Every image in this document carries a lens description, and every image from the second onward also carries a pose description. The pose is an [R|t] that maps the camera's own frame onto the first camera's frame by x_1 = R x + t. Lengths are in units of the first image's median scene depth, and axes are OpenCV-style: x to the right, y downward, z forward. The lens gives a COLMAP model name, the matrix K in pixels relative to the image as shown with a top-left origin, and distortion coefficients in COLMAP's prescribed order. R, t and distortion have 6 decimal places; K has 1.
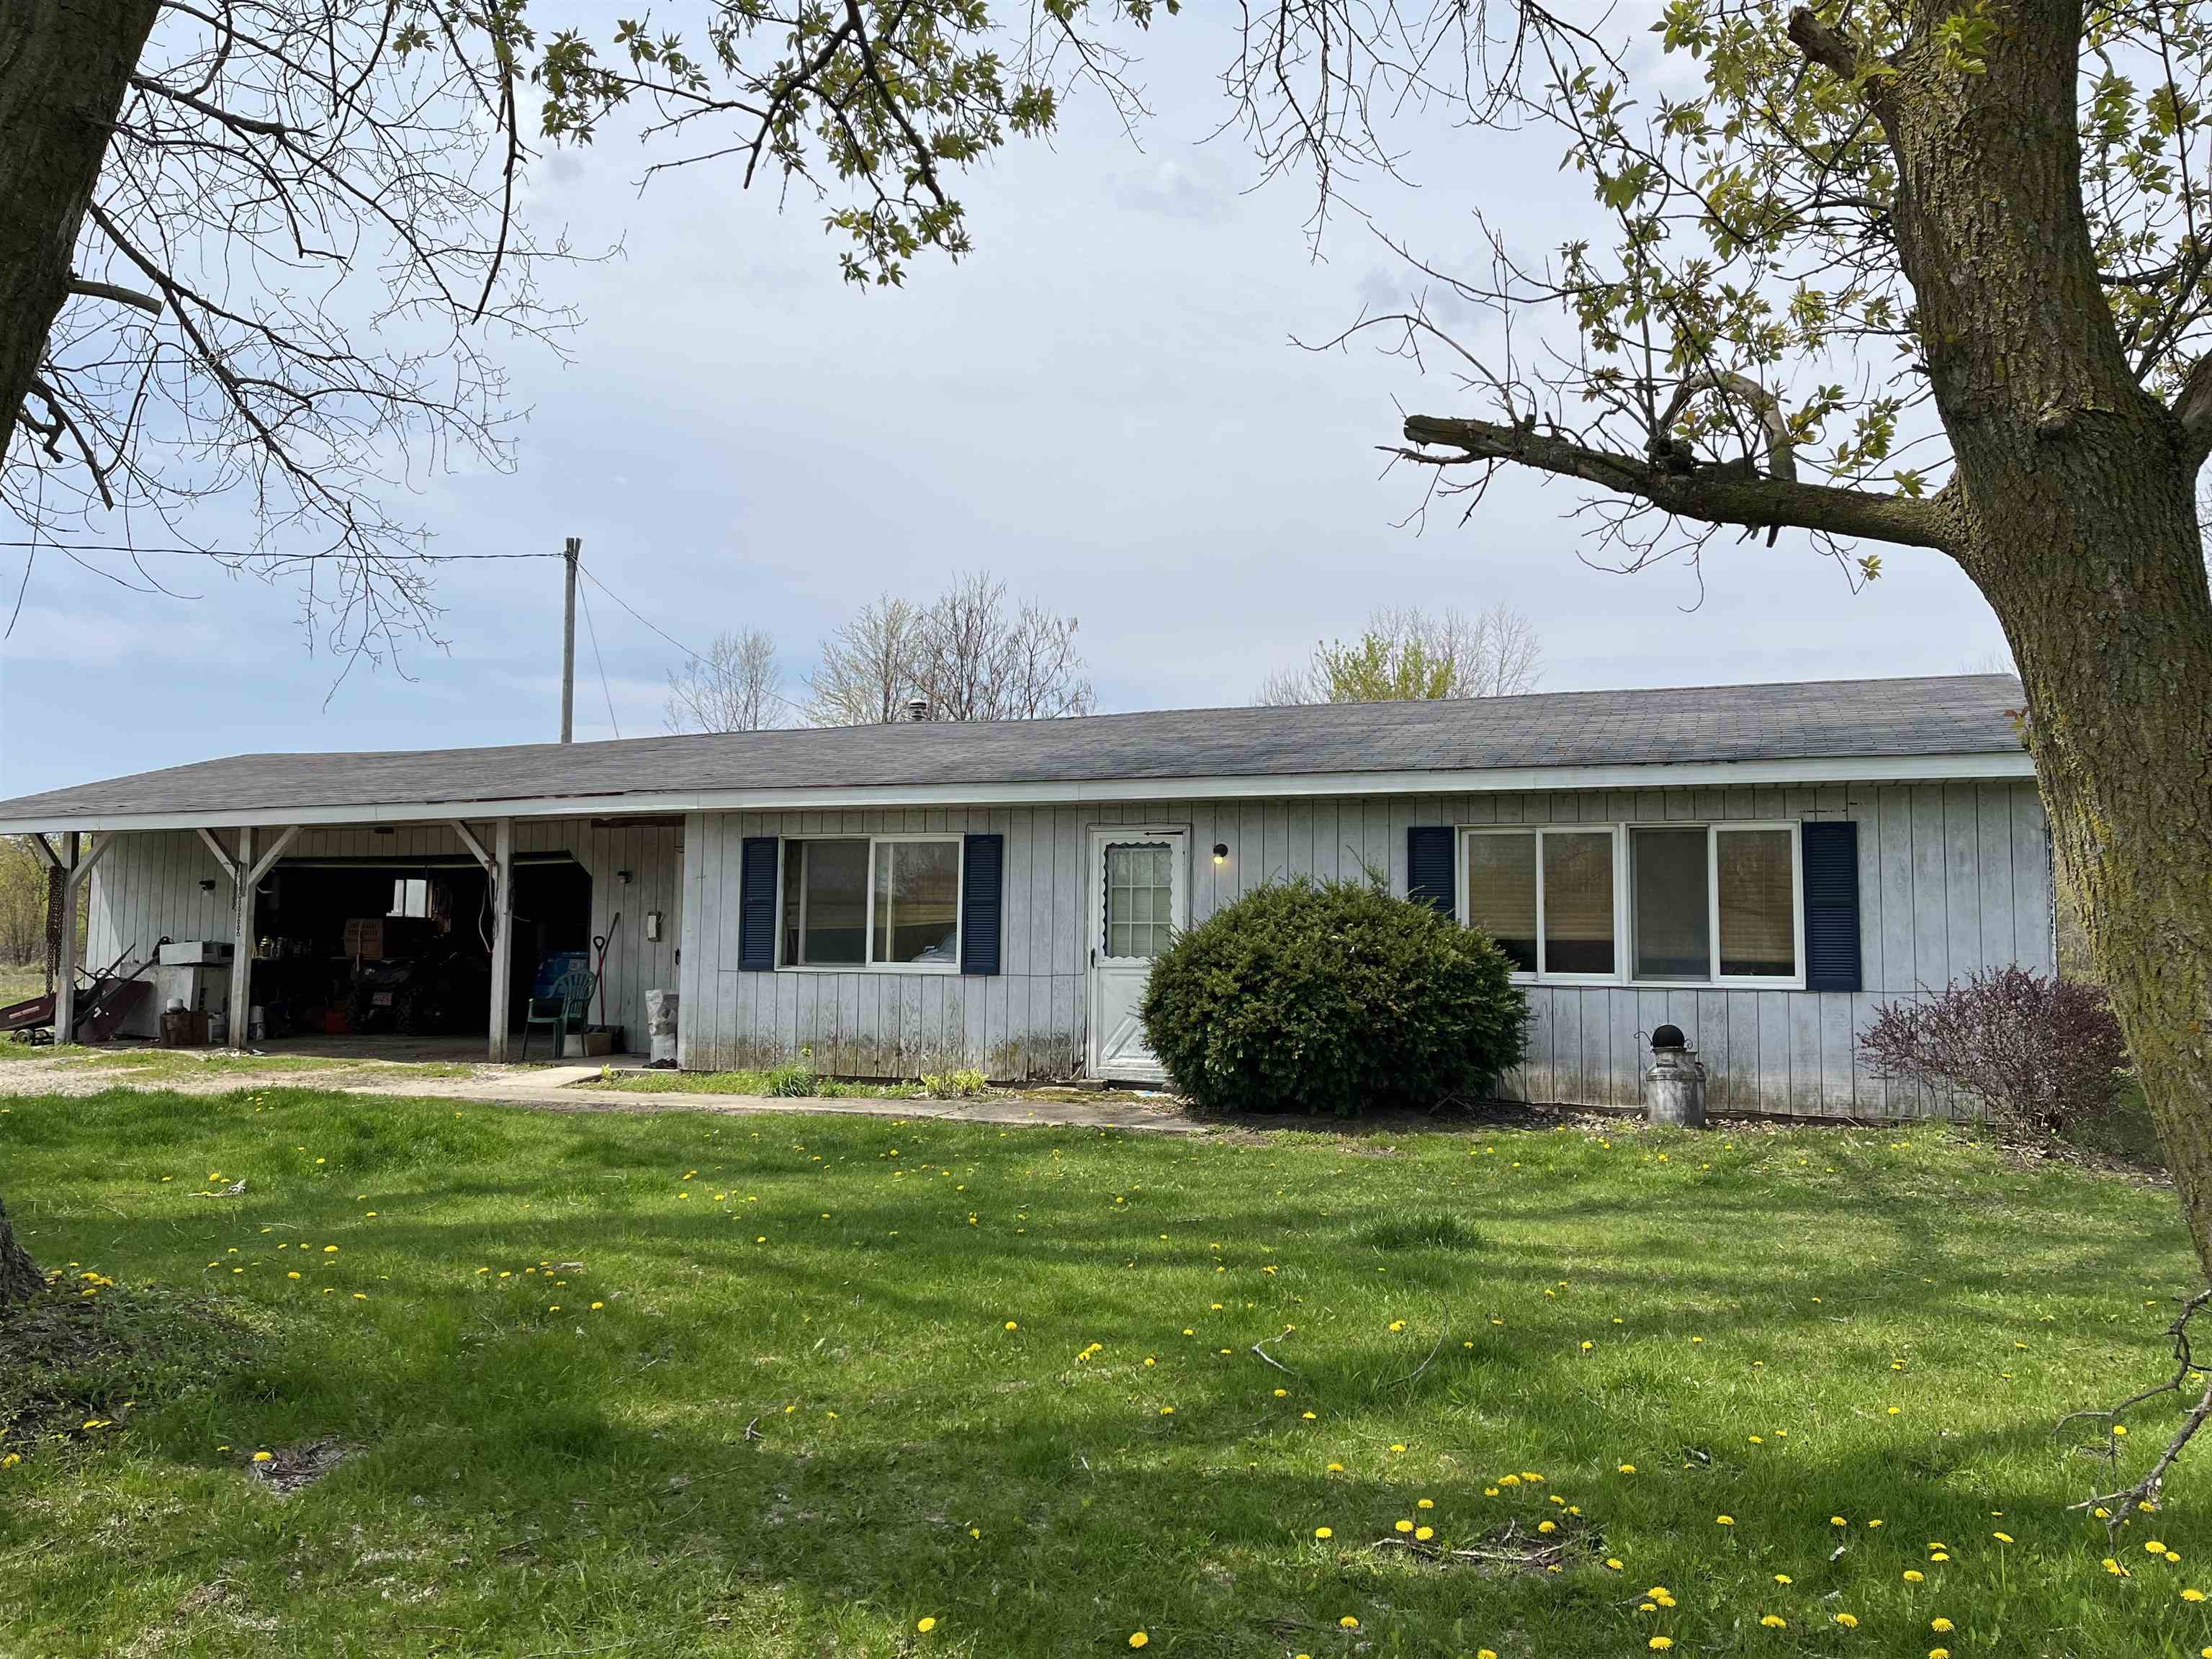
lens RADIAL K [[1679.3, 0, 1106.4], [0, 1679.3, 835.4], [0, 0, 1]] dist [0.049485, -0.010367]
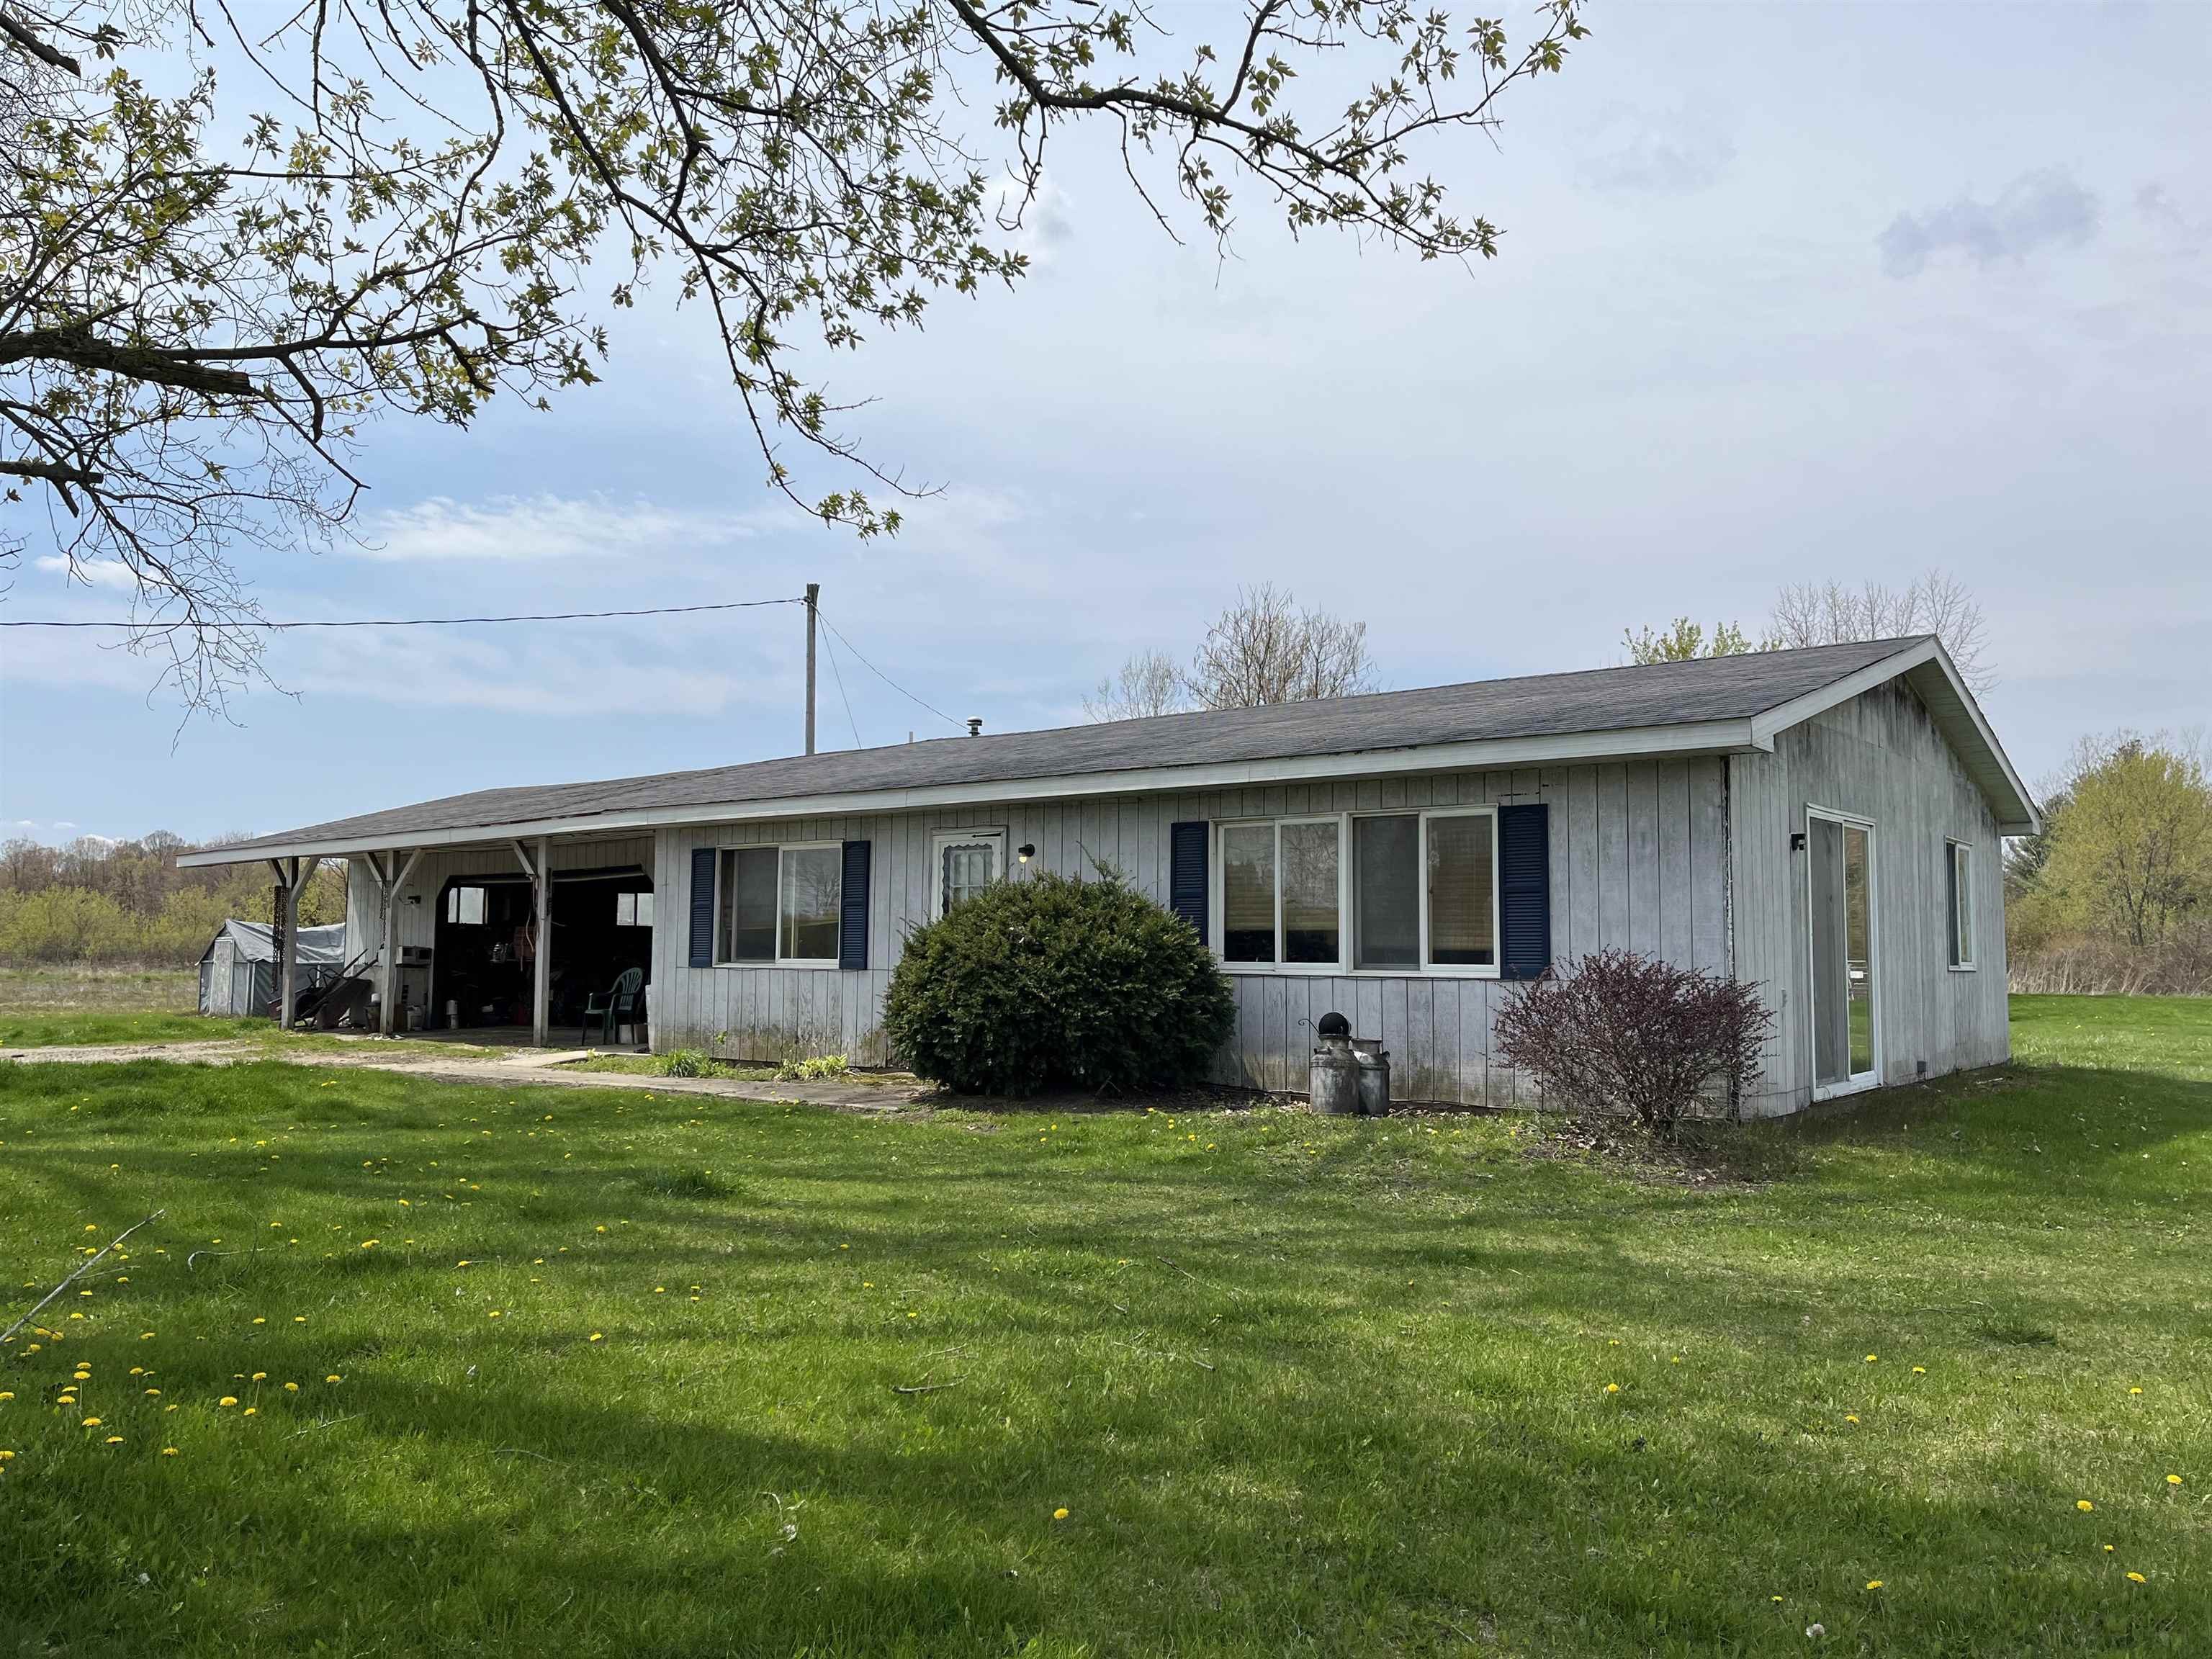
lens RADIAL K [[1679.3, 0, 1115.1], [0, 1679.3, 826.9], [0, 0, 1]] dist [0.049485, -0.010367]
pose [[0.955683, -0.027178, -0.293141, 0.447830], [0.023765, 0.999602, -0.015198, 0.012526], [0.293438, 0.007557, 0.955948, 0.007463]]
